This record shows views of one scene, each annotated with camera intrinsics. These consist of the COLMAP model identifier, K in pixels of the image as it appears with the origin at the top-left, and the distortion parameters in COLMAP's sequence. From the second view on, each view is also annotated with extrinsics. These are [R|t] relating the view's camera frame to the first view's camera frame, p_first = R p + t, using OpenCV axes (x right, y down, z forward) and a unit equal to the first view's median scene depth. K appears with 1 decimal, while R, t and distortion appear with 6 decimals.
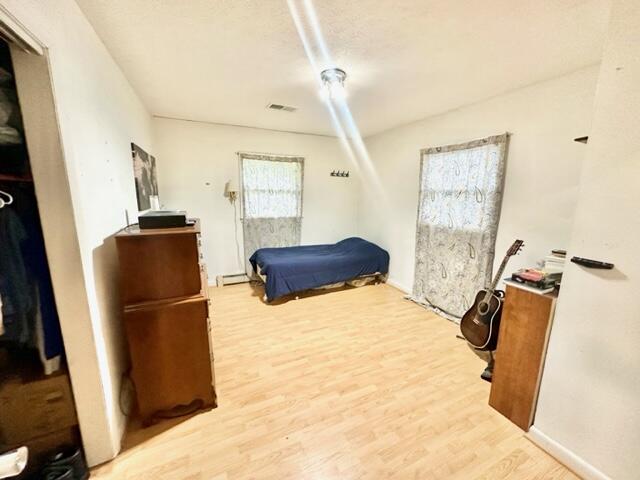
lens RADIAL K [[254.2, 0, 320.0], [0, 254.2, 240.0], [0, 0, 1]] dist [-0.002694, -0.000106]
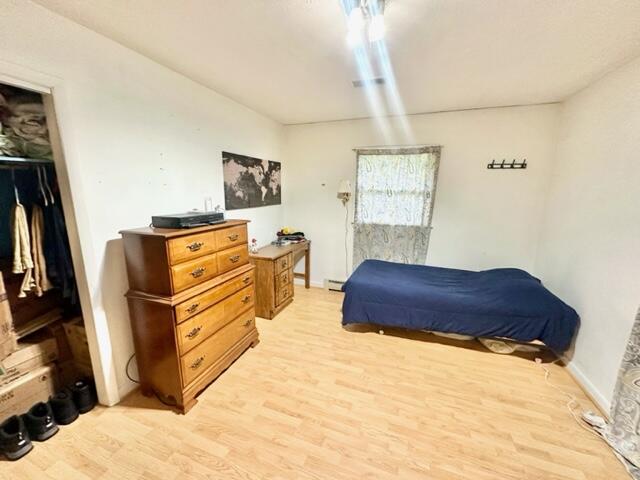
lens RADIAL K [[254.2, 0, 320.0], [0, 254.2, 240.0], [0, 0, 1]] dist [-0.002694, -0.000106]
pose [[0.706711, 0.131085, -0.695253, 0.242967], [-0.130221, 0.989997, 0.054291, -0.056786], [0.695415, 0.052169, 0.716712, 0.274208]]
